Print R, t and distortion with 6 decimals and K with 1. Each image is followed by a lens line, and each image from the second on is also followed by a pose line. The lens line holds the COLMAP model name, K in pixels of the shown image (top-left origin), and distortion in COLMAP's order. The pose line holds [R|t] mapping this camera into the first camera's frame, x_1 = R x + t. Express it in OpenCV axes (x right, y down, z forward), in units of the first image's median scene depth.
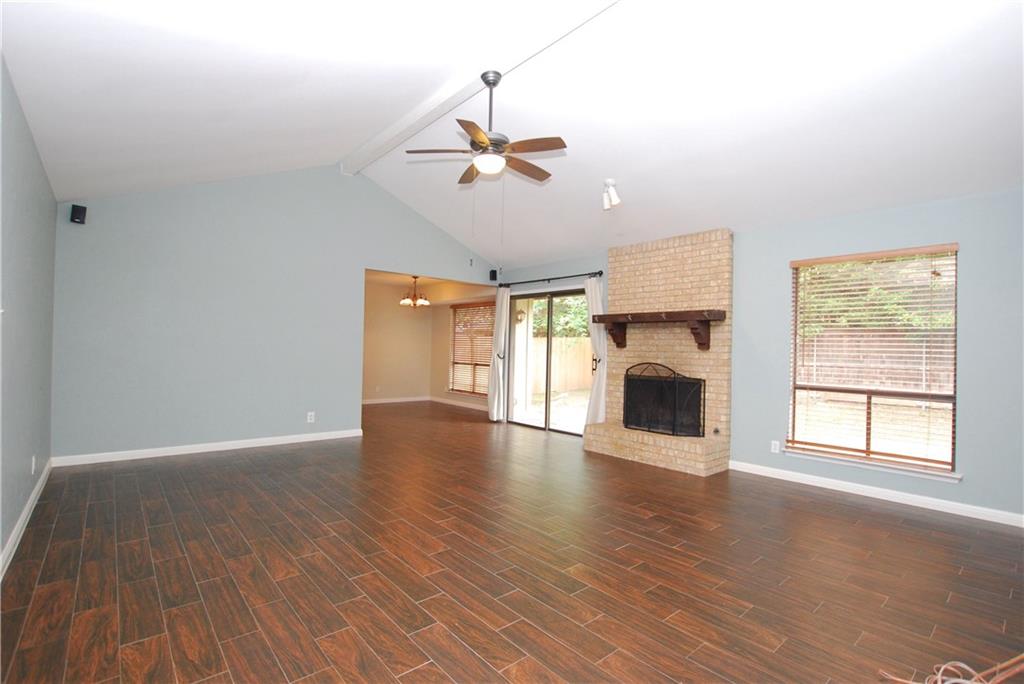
lens RADIAL K [[458.3, 0, 512.0], [0, 458.3, 342.0], [0, 0, 1]] dist [-0.028152, 0.000123]
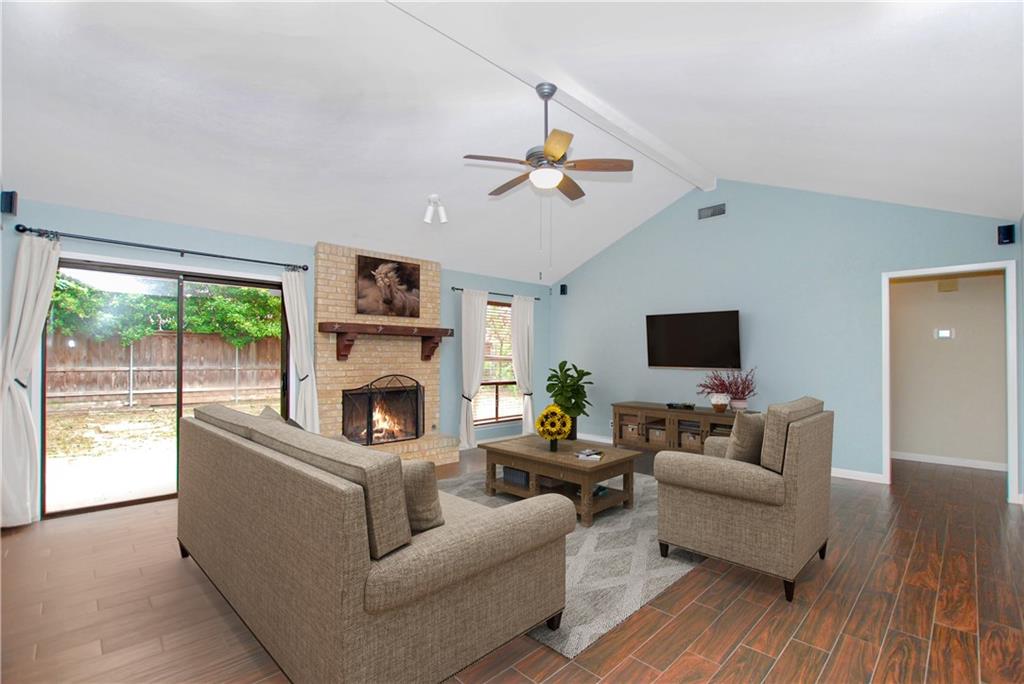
lens RADIAL K [[448.0, 0, 511.4], [0, 448.0, 354.5], [0, 0, 1]] dist [-0.026240, 0.000231]
pose [[-0.031042, -0.015404, 0.999399, -0.718926], [-0.017648, 0.999734, 0.014861, -0.019709], [-0.999362, -0.017176, -0.031305, 0.784634]]
